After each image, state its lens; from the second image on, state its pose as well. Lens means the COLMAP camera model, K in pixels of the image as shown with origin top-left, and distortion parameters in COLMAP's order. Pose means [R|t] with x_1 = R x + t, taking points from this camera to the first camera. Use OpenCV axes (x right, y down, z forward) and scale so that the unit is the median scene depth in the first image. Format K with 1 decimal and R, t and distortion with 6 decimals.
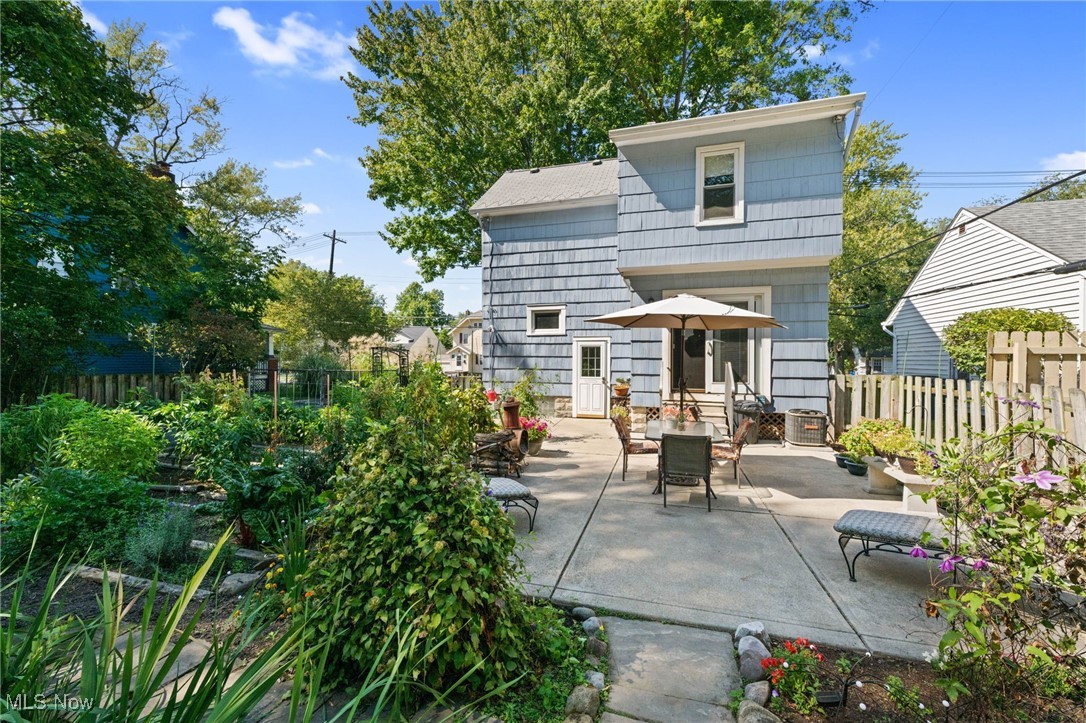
lens RADIAL K [[429.3, 0, 547.6], [0, 429.3, 387.3], [0, 0, 1]] dist [0.004611, -0.000518]
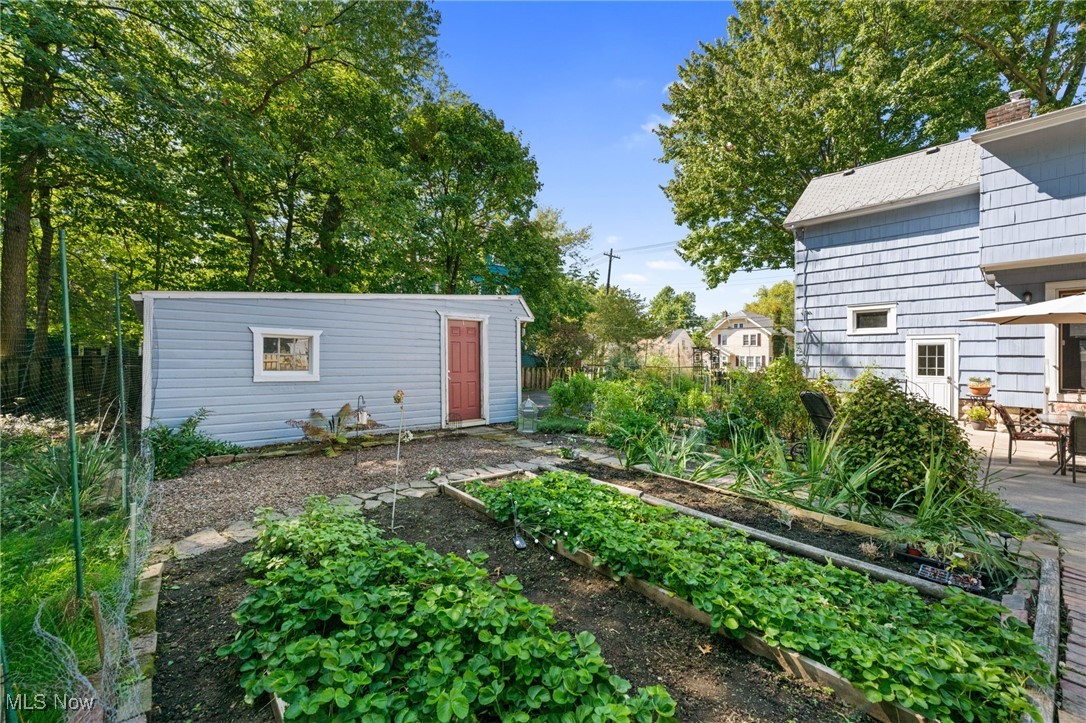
lens RADIAL K [[429.3, 0, 548.7], [0, 429.3, 370.9], [0, 0, 1]] dist [0.004611, -0.000518]
pose [[0.853083, 0.021573, -0.521329, -0.099807], [-0.043903, 0.998569, -0.030521, 0.024989], [0.519925, 0.048925, 0.852810, -0.218488]]
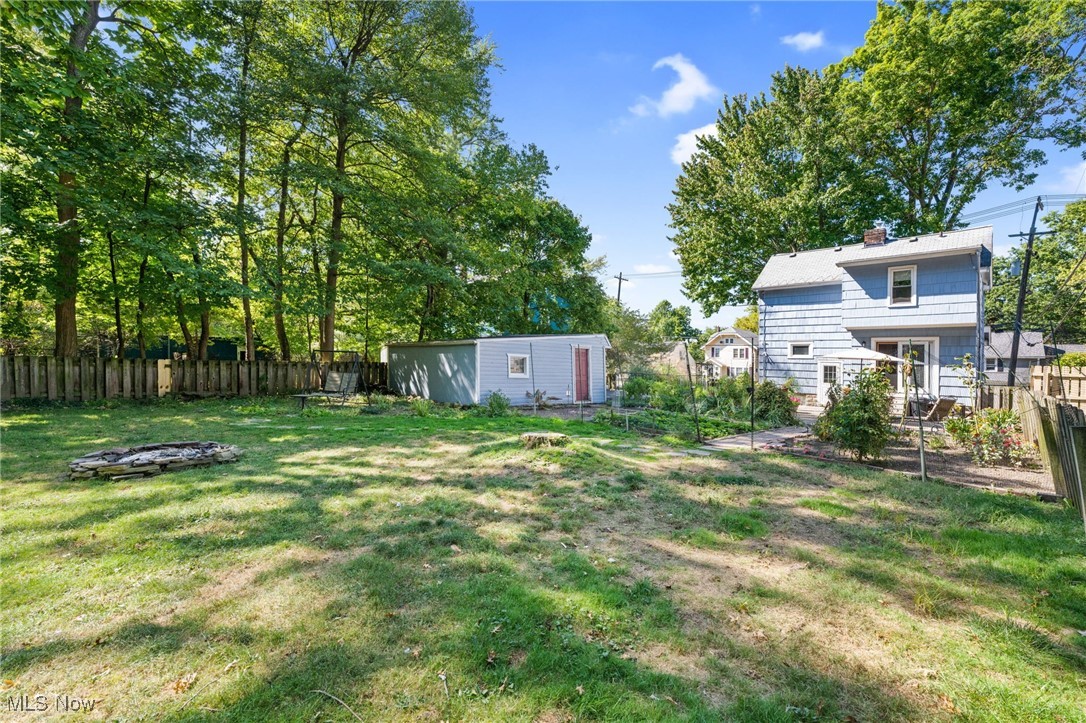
lens RADIAL K [[429.3, 0, 555.7], [0, 429.3, 344.6], [0, 0, 1]] dist [0.004611, -0.000518]
pose [[0.866546, 0.002187, -0.499093, 0.006171], [-0.064191, 0.992173, -0.107105, 0.060494], [0.494952, 0.124849, 0.859904, -0.823248]]
